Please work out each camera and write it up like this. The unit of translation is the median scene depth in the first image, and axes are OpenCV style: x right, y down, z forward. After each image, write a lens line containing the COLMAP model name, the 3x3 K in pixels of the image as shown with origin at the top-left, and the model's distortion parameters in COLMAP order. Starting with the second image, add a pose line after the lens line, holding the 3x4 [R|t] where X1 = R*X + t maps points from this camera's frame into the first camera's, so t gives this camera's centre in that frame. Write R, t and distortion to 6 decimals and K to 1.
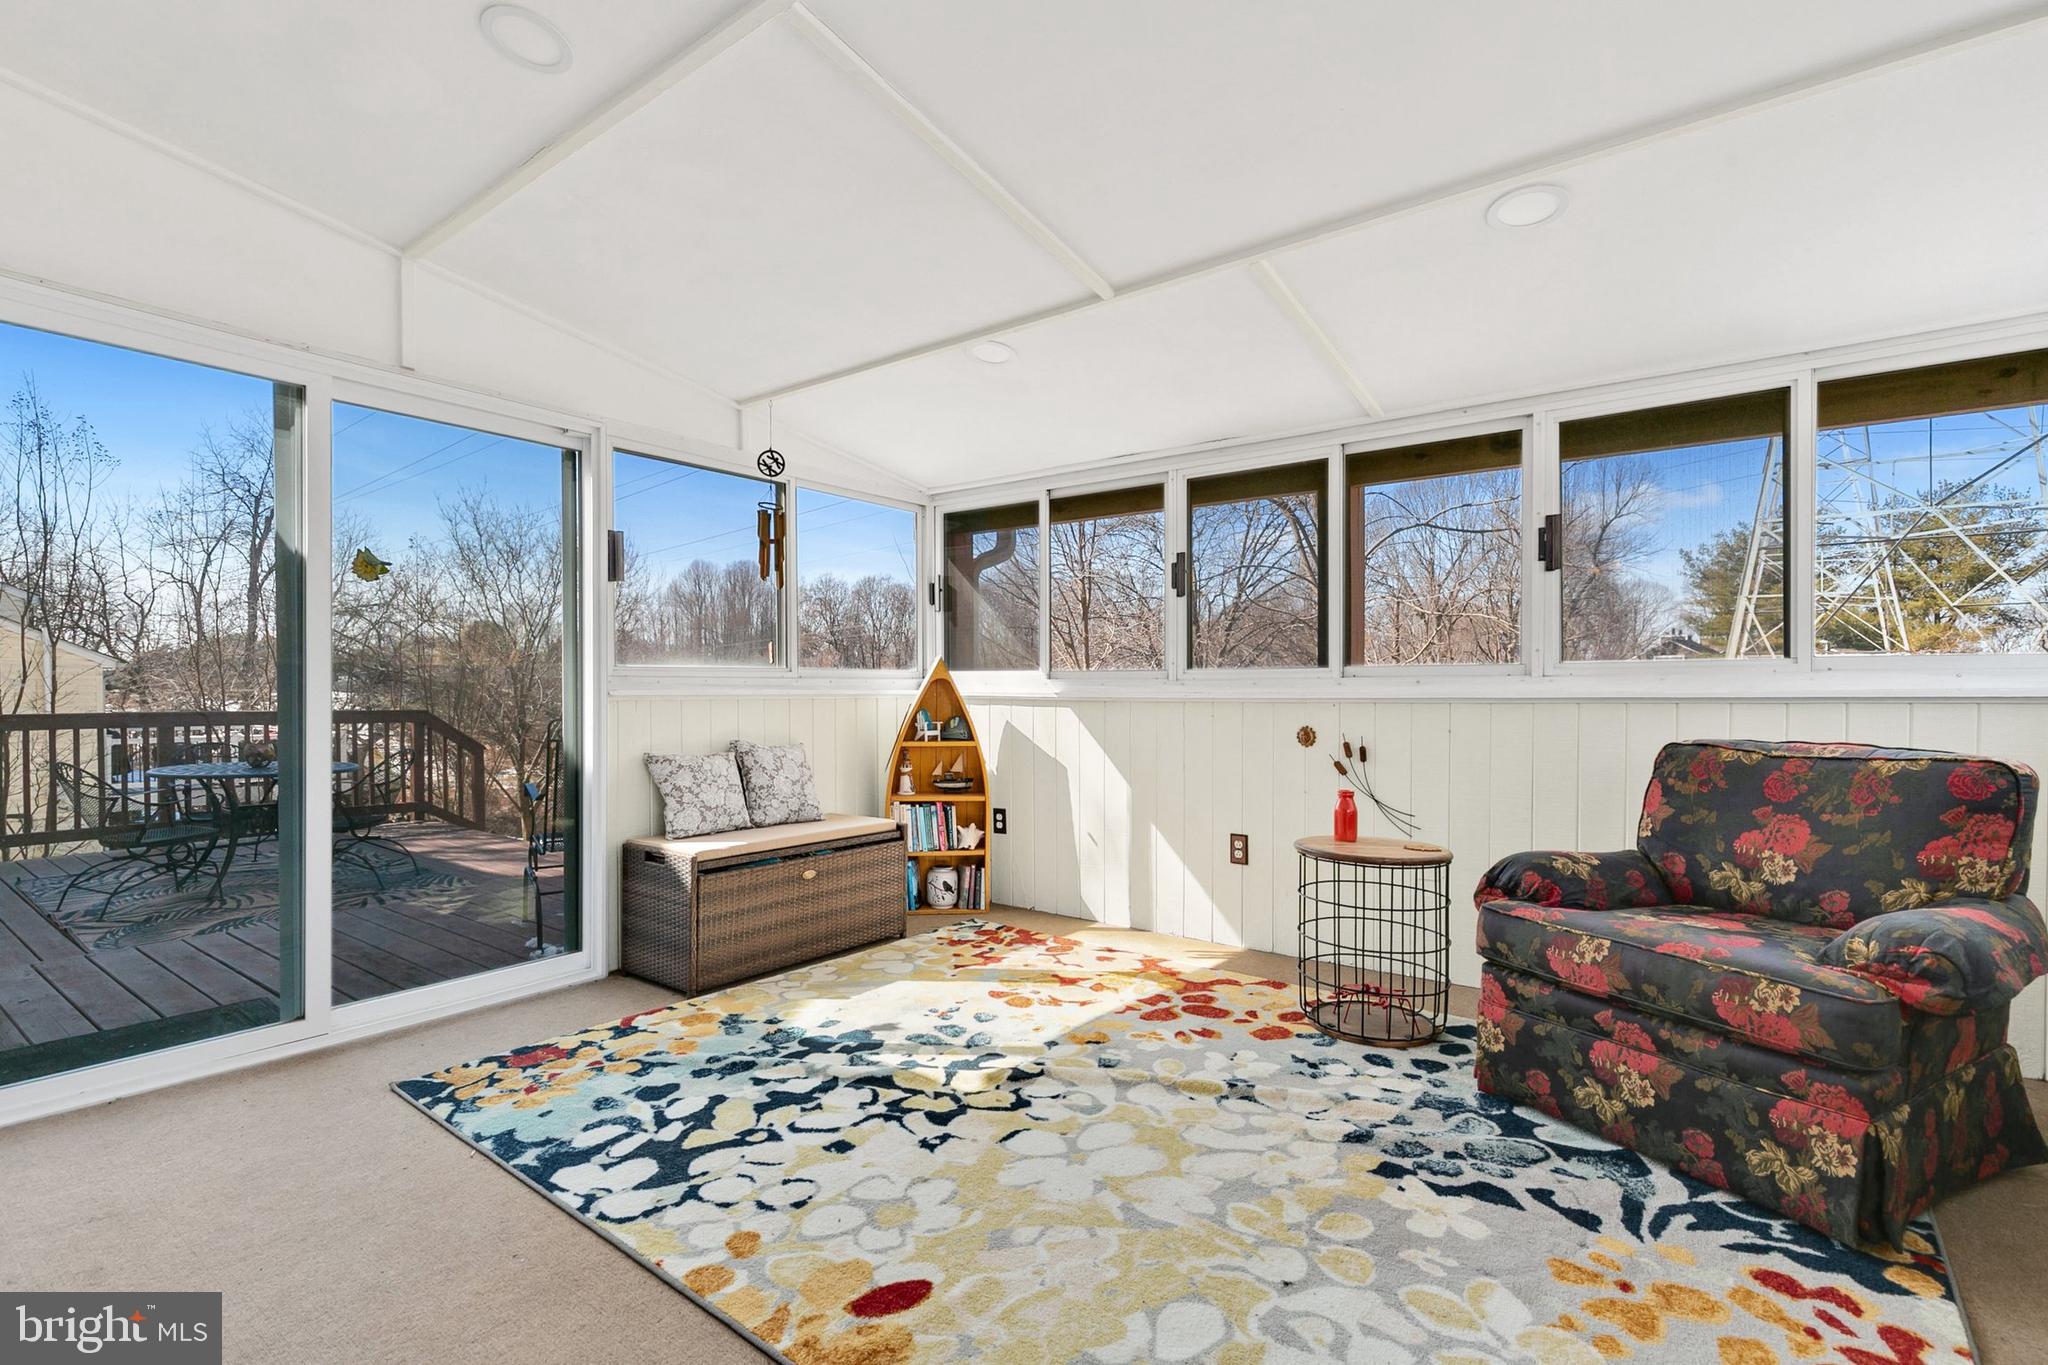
lens RADIAL K [[931.2, 0, 1019.9], [0, 931.2, 692.1], [0, 0, 1]] dist [0.011084, -0.002089]
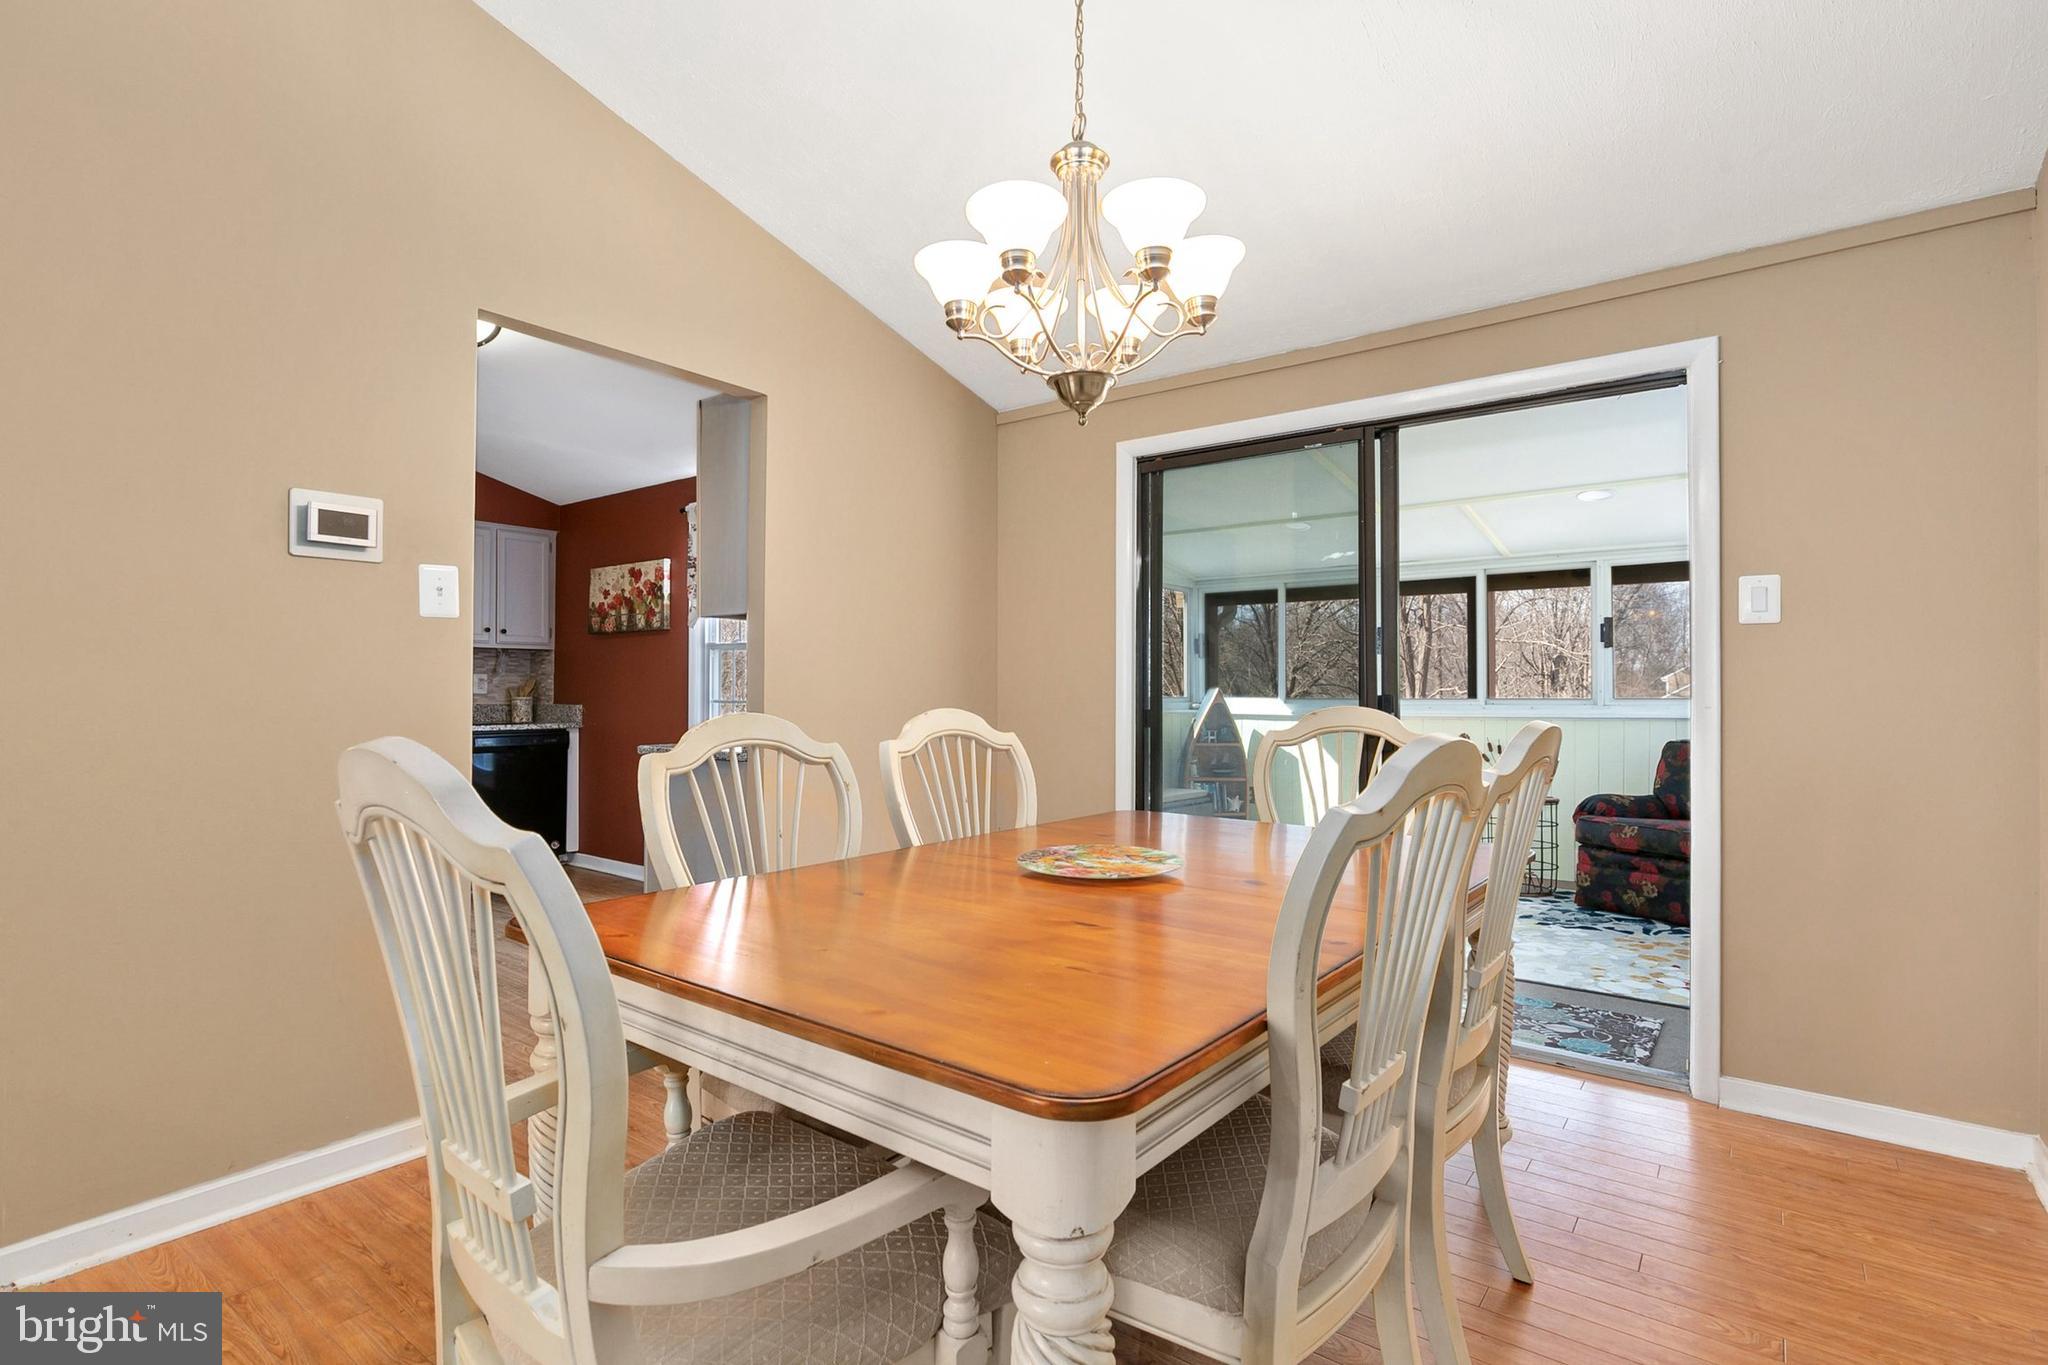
lens RADIAL K [[1003.3, 0, 1025.8], [0, 1003.3, 676.5], [0, 0, 1]] dist [-0.001616, 0.000243]
pose [[0.999995, 0.002911, -0.001384, -0.632740], [-0.002946, 0.999668, -0.025603, -0.022170], [0.001309, 0.025607, 0.999671, -1.072307]]
